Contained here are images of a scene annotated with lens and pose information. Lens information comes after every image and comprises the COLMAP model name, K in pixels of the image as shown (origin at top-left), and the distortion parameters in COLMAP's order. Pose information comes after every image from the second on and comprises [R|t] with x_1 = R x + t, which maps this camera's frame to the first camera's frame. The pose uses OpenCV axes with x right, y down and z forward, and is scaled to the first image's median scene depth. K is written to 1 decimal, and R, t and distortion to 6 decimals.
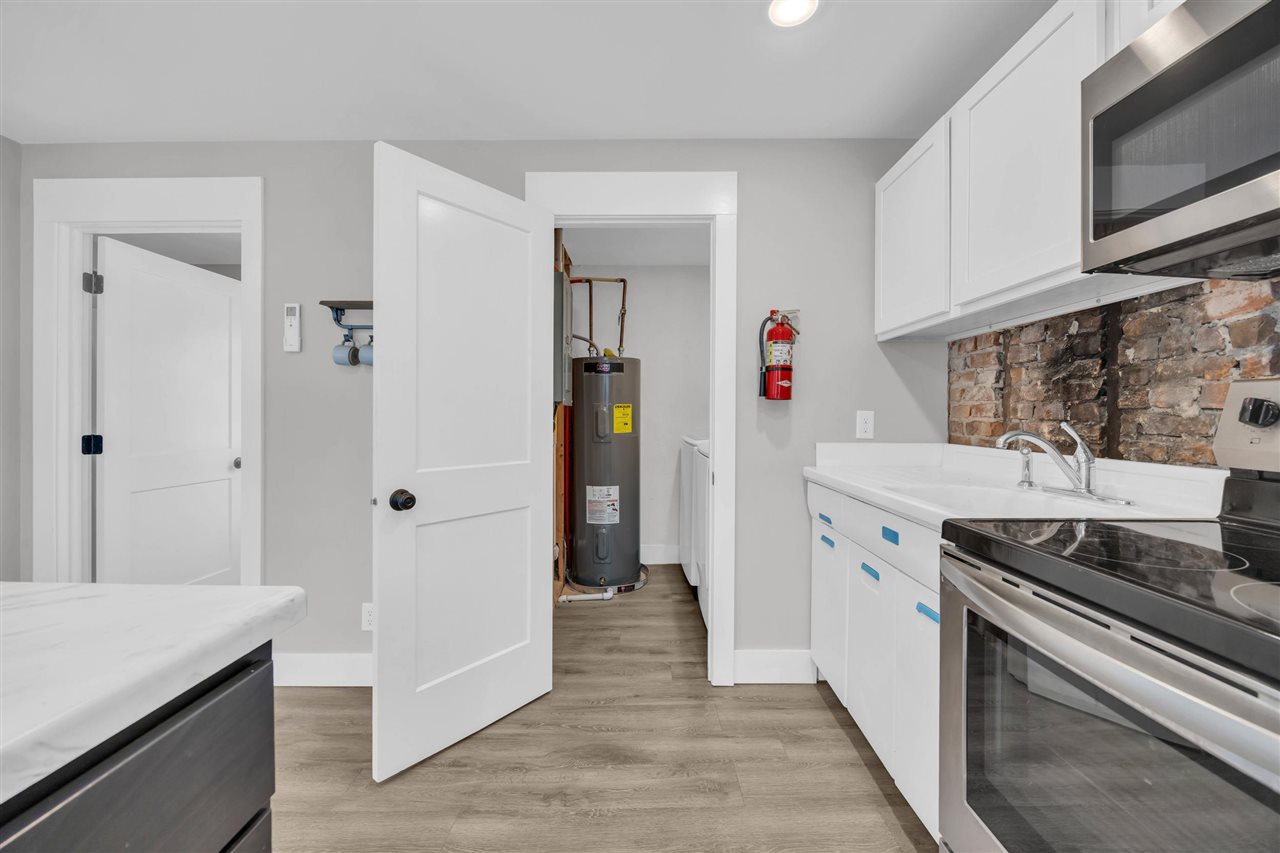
lens RADIAL K [[491.5, 0, 646.6], [0, 491.5, 417.7], [0, 0, 1]] dist [-0.002207, -0.000016]
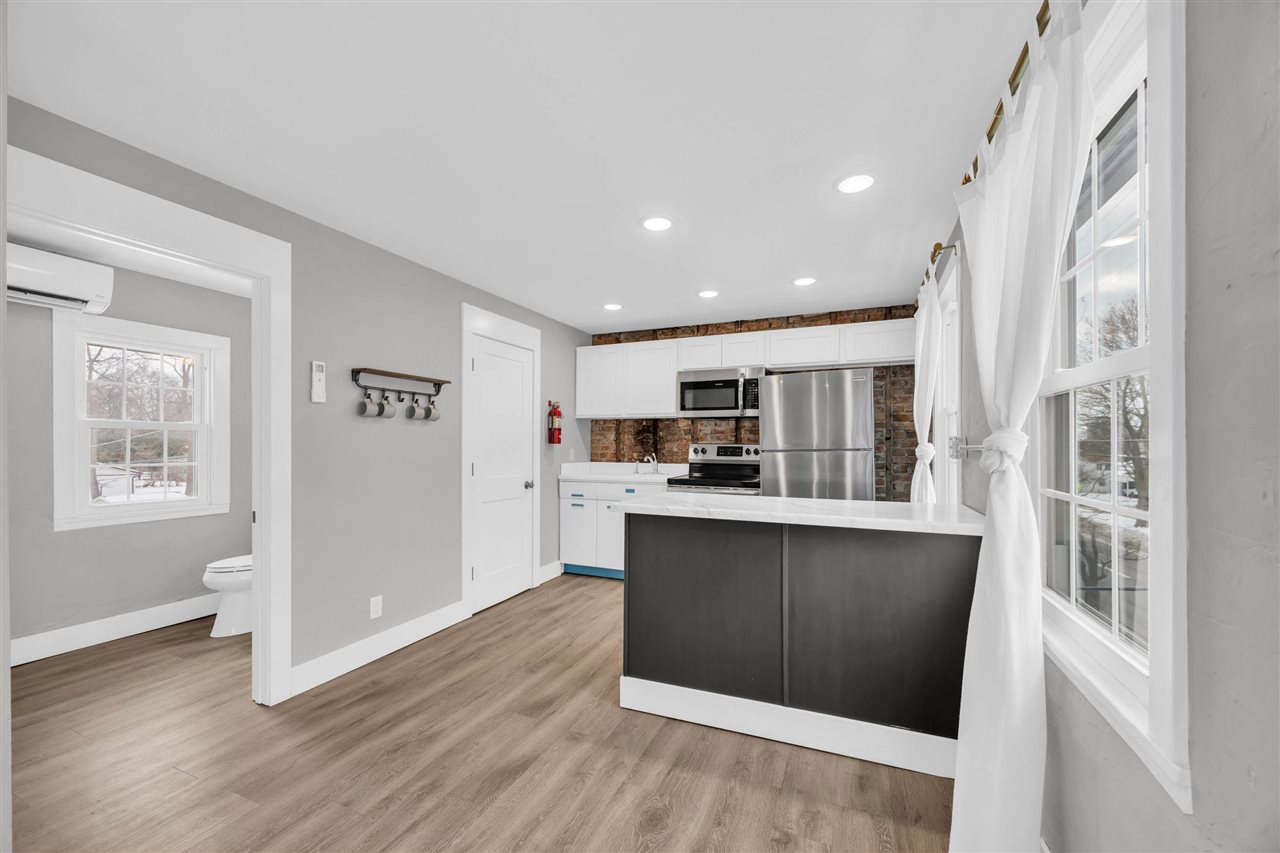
lens RADIAL K [[491.5, 0, 649.9], [0, 491.5, 446.5], [0, 0, 1]] dist [-0.002207, -0.000016]
pose [[0.385006, -0.002983, 0.922909, -1.797790], [0.002003, 0.999995, 0.002397, -0.033891], [-0.922912, 0.000926, 0.385010, -0.230451]]
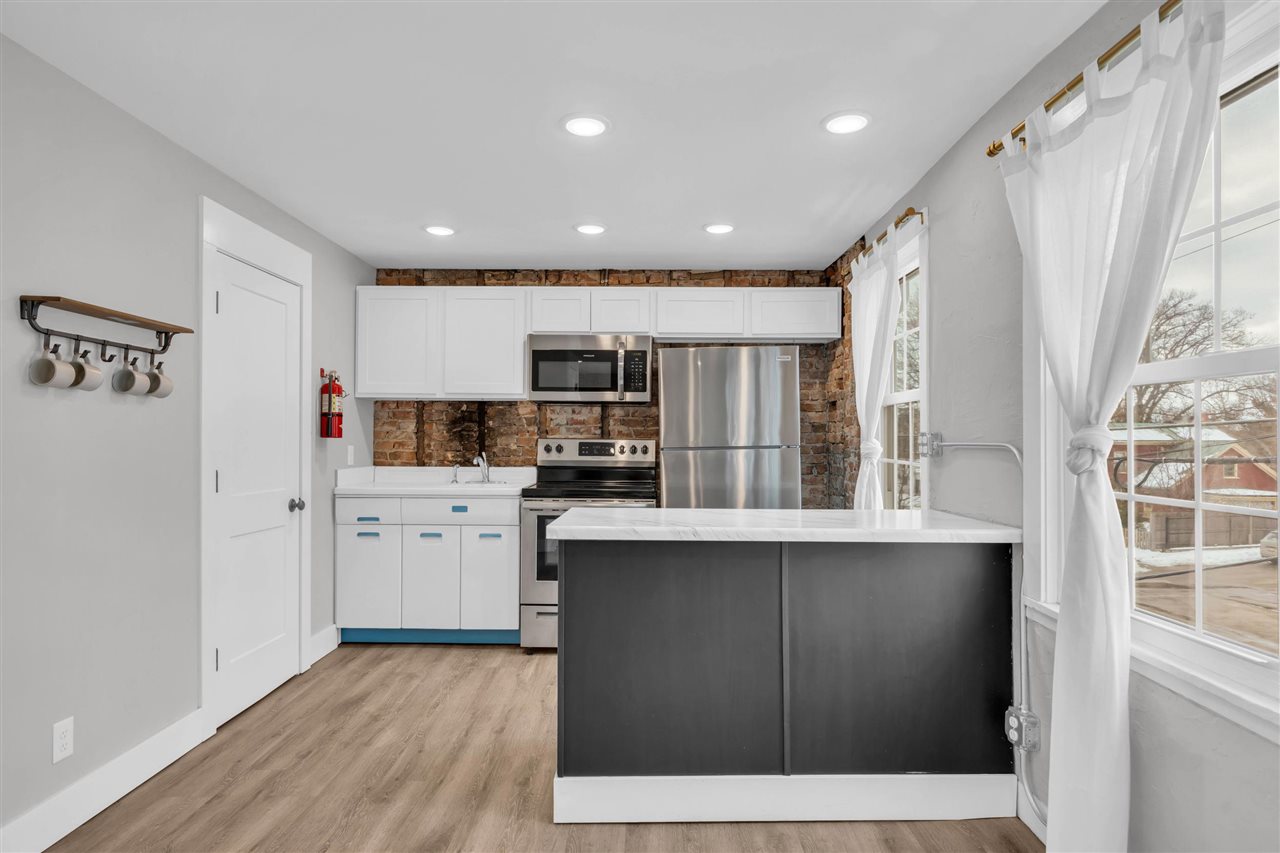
lens RADIAL K [[700.4, 0, 646.1], [0, 700.4, 437.8], [0, 0, 1]] dist [0.003546, -0.004179]
pose [[-0.001478, 0.002822, 0.999995, -1.903902], [-0.000795, 0.999996, -0.002823, -0.037031], [-0.999999, -0.000799, -0.001476, 0.182208]]
